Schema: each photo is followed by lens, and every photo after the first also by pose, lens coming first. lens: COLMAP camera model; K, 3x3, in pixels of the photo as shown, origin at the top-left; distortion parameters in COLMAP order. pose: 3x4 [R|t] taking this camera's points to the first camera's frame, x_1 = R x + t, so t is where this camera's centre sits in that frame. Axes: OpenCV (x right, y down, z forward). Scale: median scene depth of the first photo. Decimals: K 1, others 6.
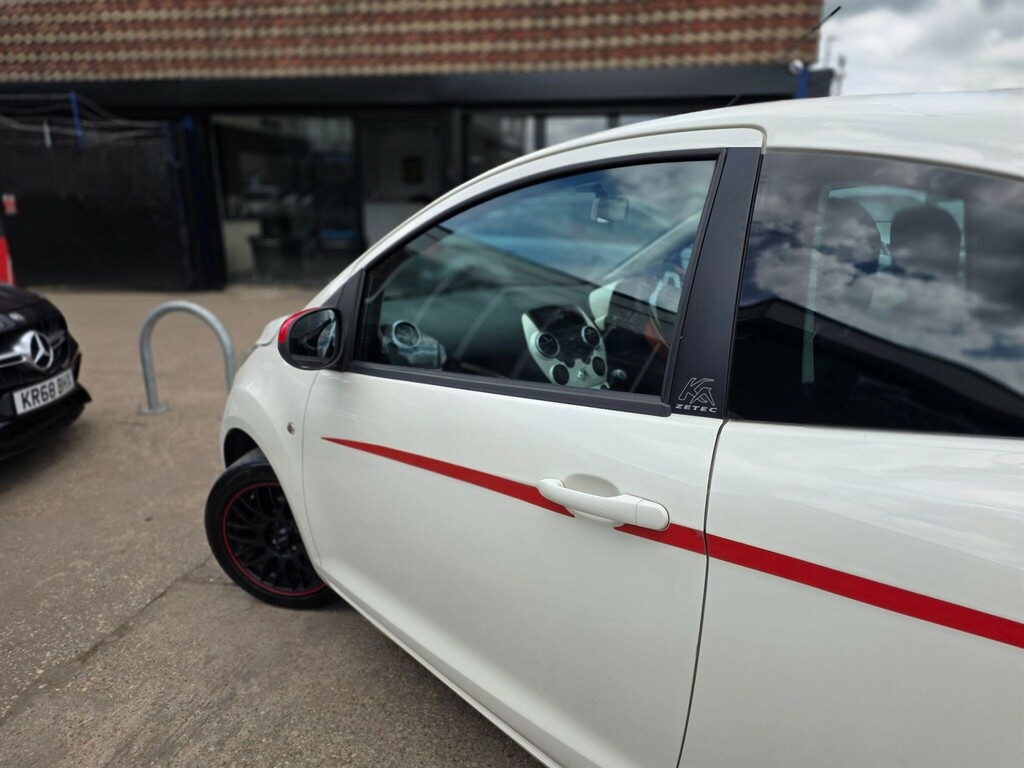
lens RADIAL K [[681.9, 0, 527.2], [0, 681.9, 391.0], [0, 0, 1]] dist [0.043259, -0.037308]
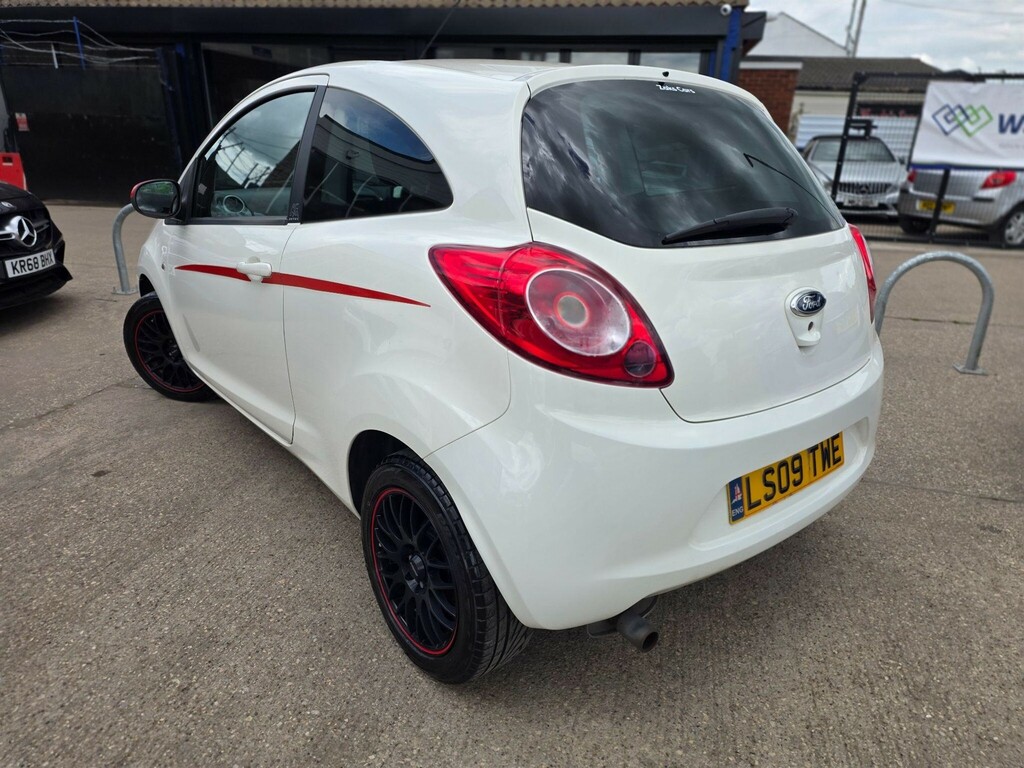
lens RADIAL K [[673.8, 0, 524.9], [0, 673.8, 385.1], [0, 0, 1]] dist [0.046870, -0.039392]
pose [[0.999016, 0.035963, -0.025937, 0.292551], [-0.033714, 0.996024, 0.082465, 0.095369], [0.028799, -0.081510, 0.996256, -0.296193]]
